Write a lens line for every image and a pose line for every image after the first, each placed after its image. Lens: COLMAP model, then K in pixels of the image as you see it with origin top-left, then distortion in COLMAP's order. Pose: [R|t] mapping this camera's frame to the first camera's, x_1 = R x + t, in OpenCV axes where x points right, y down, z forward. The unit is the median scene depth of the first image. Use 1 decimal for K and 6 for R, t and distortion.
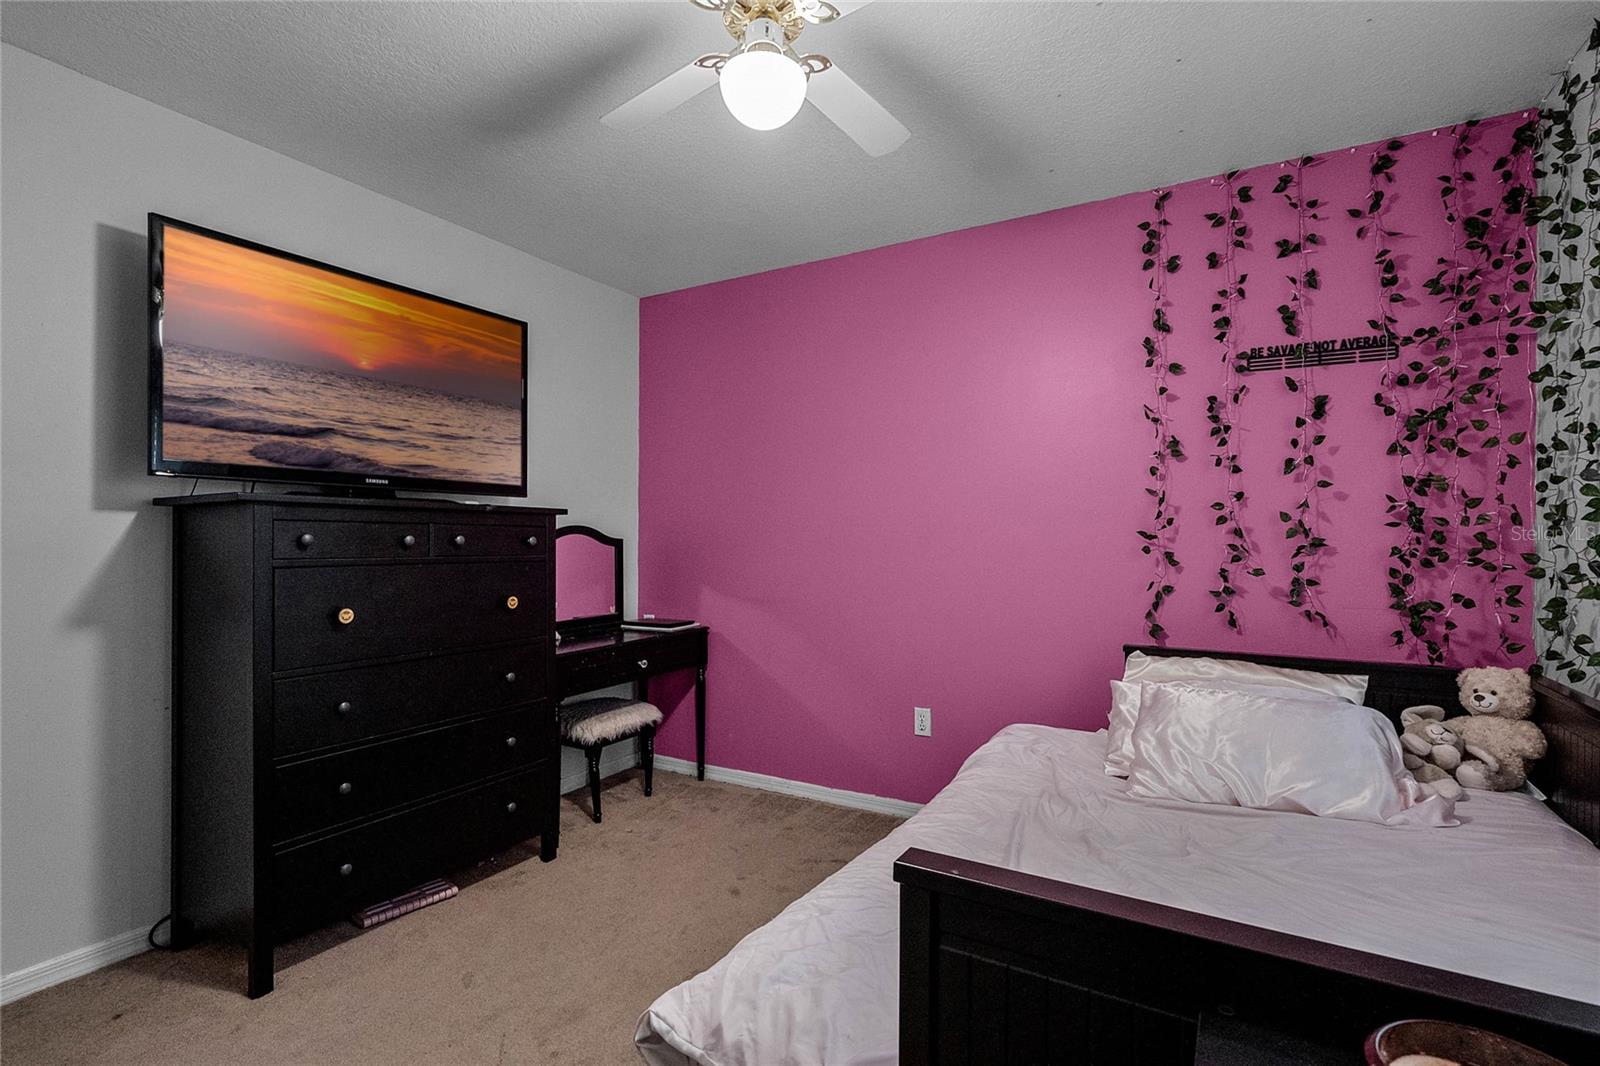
lens RADIAL K [[736.2, 0, 796.8], [0, 736.2, 520.7], [0, 0, 1]] dist [-0.001113, 0.001059]
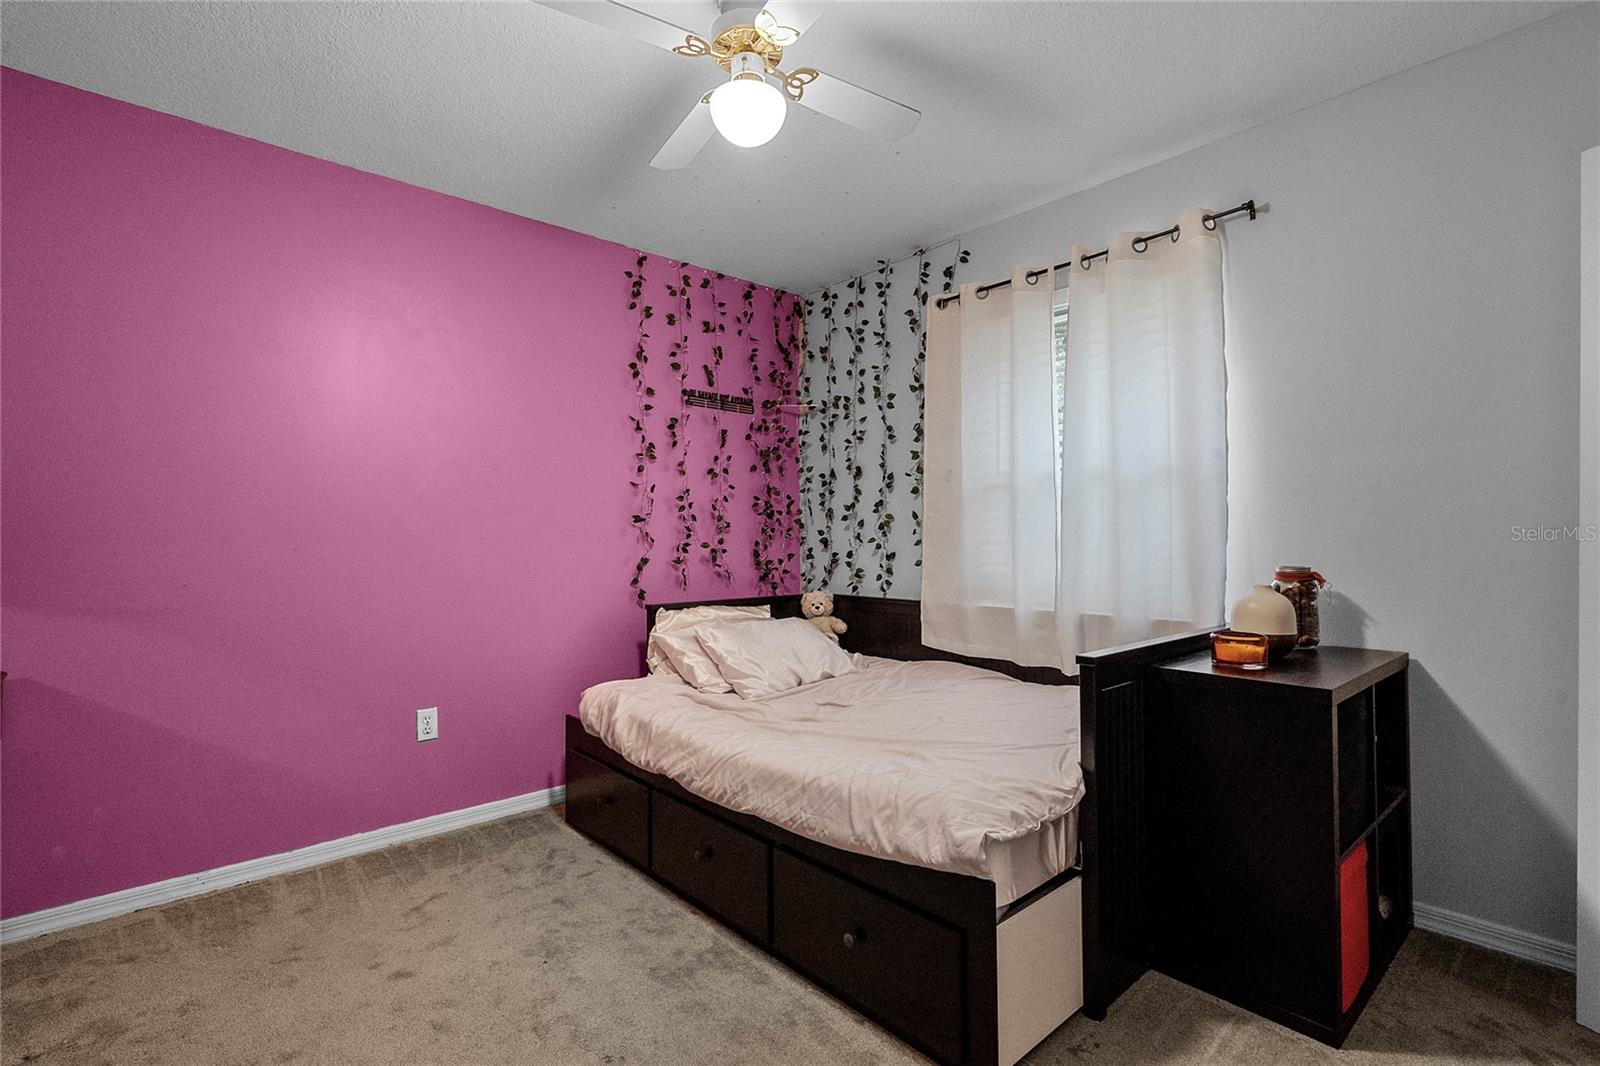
lens RADIAL K [[736.2, 0, 801.2], [0, 736.2, 483.9], [0, 0, 1]] dist [-0.001113, 0.001059]
pose [[0.318266, 0.065239, 0.945754, -0.670596], [-0.019016, 0.997868, -0.062434, 0.035953], [-0.947811, 0.001886, 0.318828, 0.348743]]
